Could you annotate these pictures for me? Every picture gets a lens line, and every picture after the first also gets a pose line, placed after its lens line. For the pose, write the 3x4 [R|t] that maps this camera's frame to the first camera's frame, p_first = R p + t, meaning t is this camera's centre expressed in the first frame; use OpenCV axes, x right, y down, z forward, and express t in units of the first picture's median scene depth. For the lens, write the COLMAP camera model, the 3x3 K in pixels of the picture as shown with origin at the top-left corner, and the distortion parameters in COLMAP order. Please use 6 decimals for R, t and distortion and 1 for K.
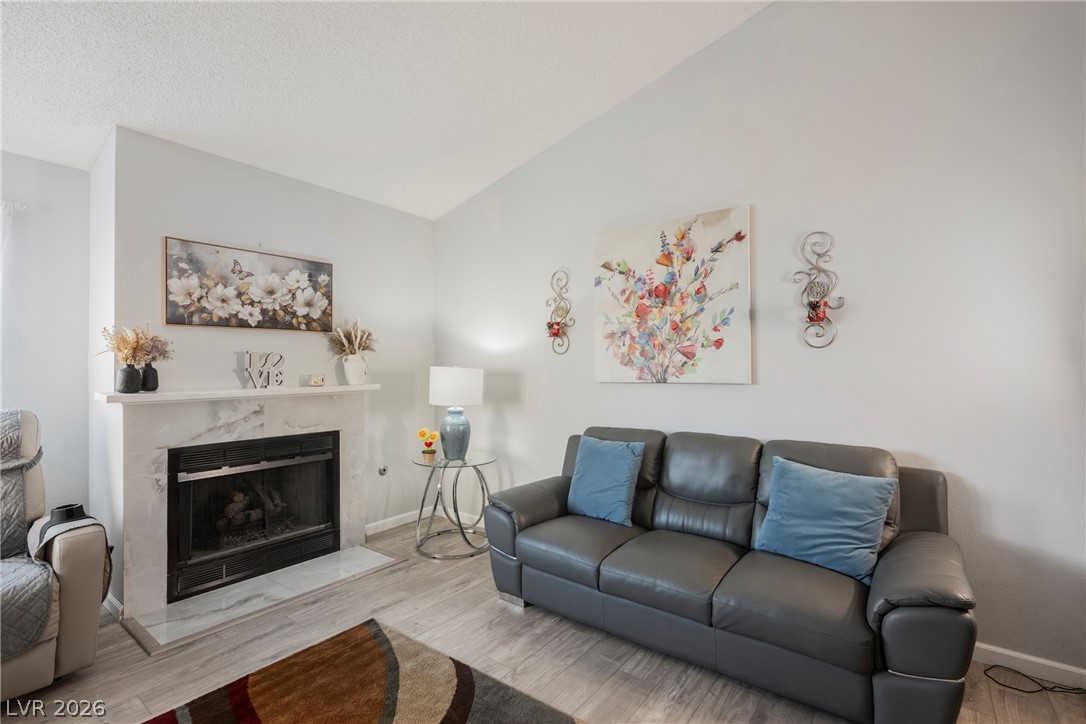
lens RADIAL K [[502.6, 0, 543.9], [0, 502.6, 362.0], [0, 0, 1]] dist [0.011658, 0.000003]
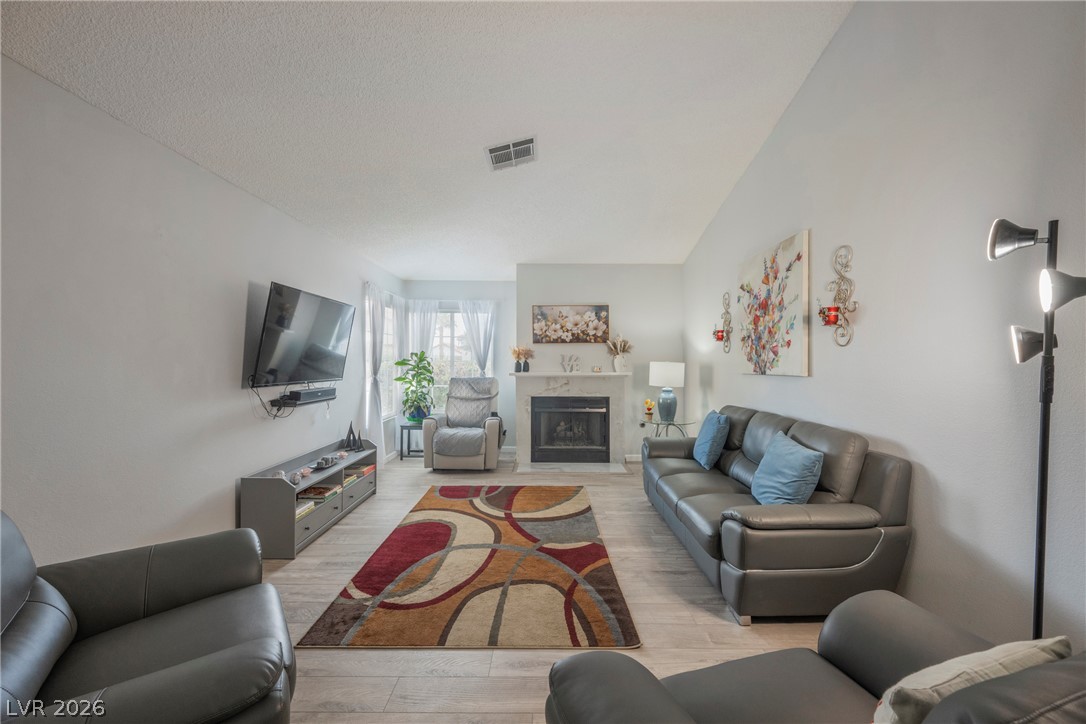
lens RADIAL K [[422.9, 0, 544.2], [0, 422.9, 362.8], [0, 0, 1]] dist [0.000782, 0.000018]
pose [[0.600802, 0.003218, -0.799392, 0.760319], [0.005309, 0.999954, 0.008016, -0.000577], [0.799380, -0.009060, 0.600757, -0.115191]]
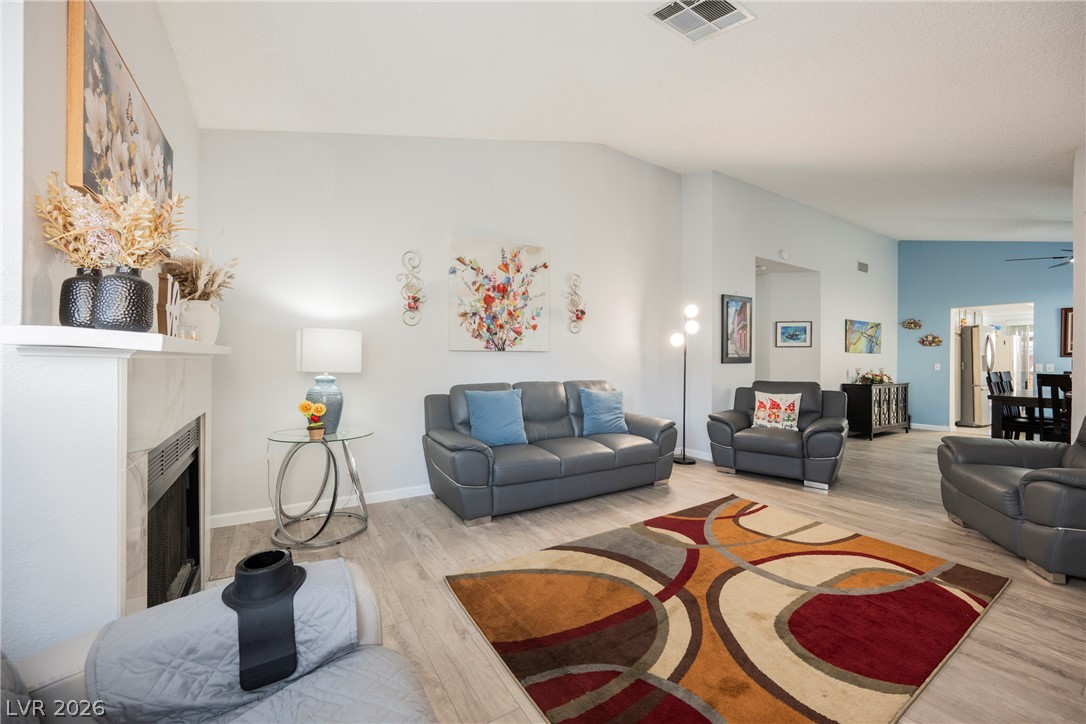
lens RADIAL K [[422.9, 0, 545.6], [0, 422.9, 363.6], [0, 0, 1]] dist [0.000782, 0.000018]
pose [[0.350126, -0.001569, 0.936701, -0.868637], [-0.015914, 0.999844, 0.007623, 0.066429], [-0.936567, -0.017575, 0.350047, 0.439666]]
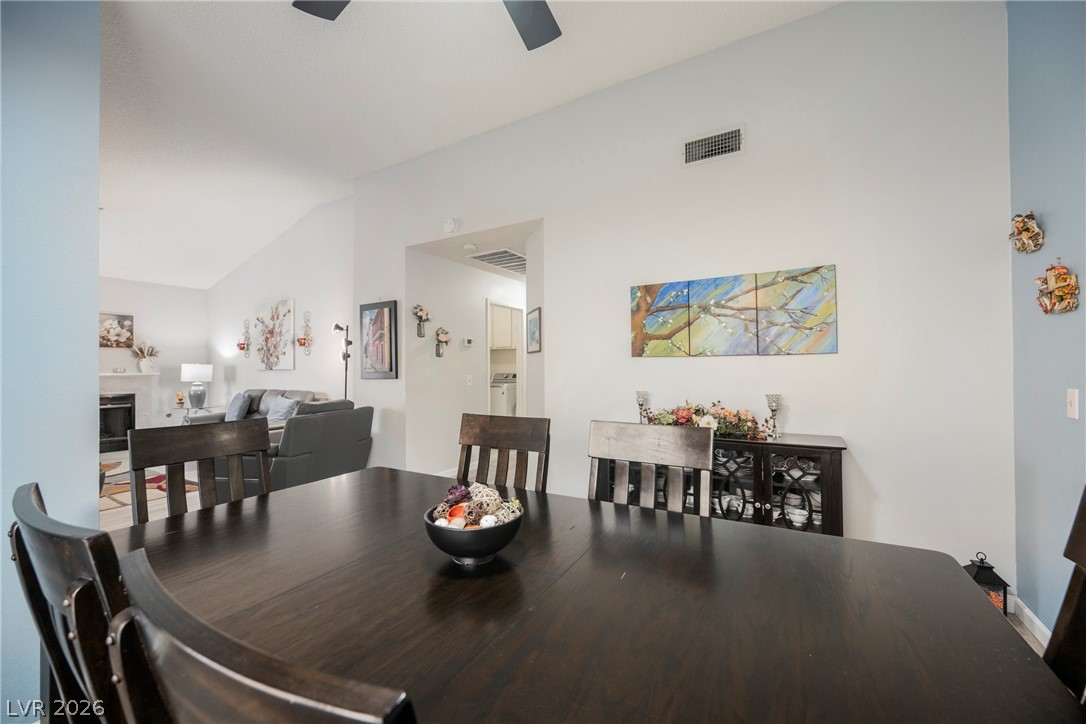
lens RADIAL K [[422.9, 0, 536.1], [0, 422.9, 360.3], [0, 0, 1]] dist [0.000782, 0.000018]
pose [[0.993695, -0.004250, 0.112034, 1.244221], [0.004837, 0.999976, -0.004966, 0.012886], [-0.112010, 0.005476, 0.993692, -1.125473]]
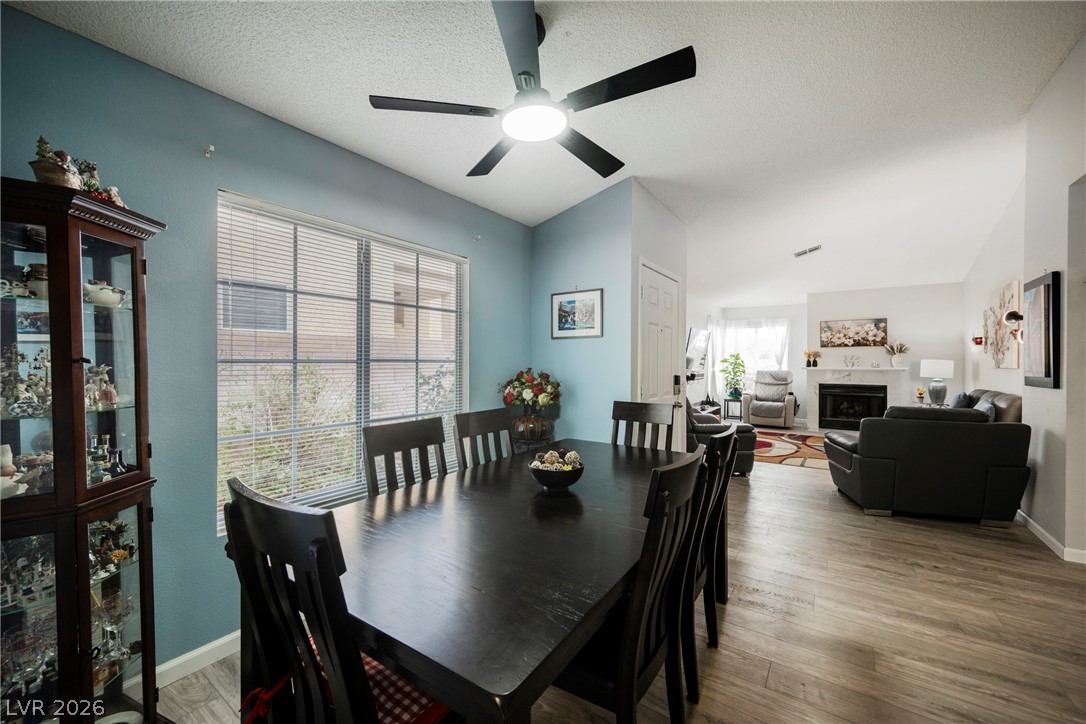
lens RADIAL K [[422.9, 0, 545.2], [0, 422.9, 363.2], [0, 0, 1]] dist [0.000782, 0.000018]
pose [[0.039064, 0.007649, -0.999207, 1.833971], [0.010027, 0.999917, 0.008046, -0.009005], [0.999186, -0.010334, 0.038984, -0.870628]]
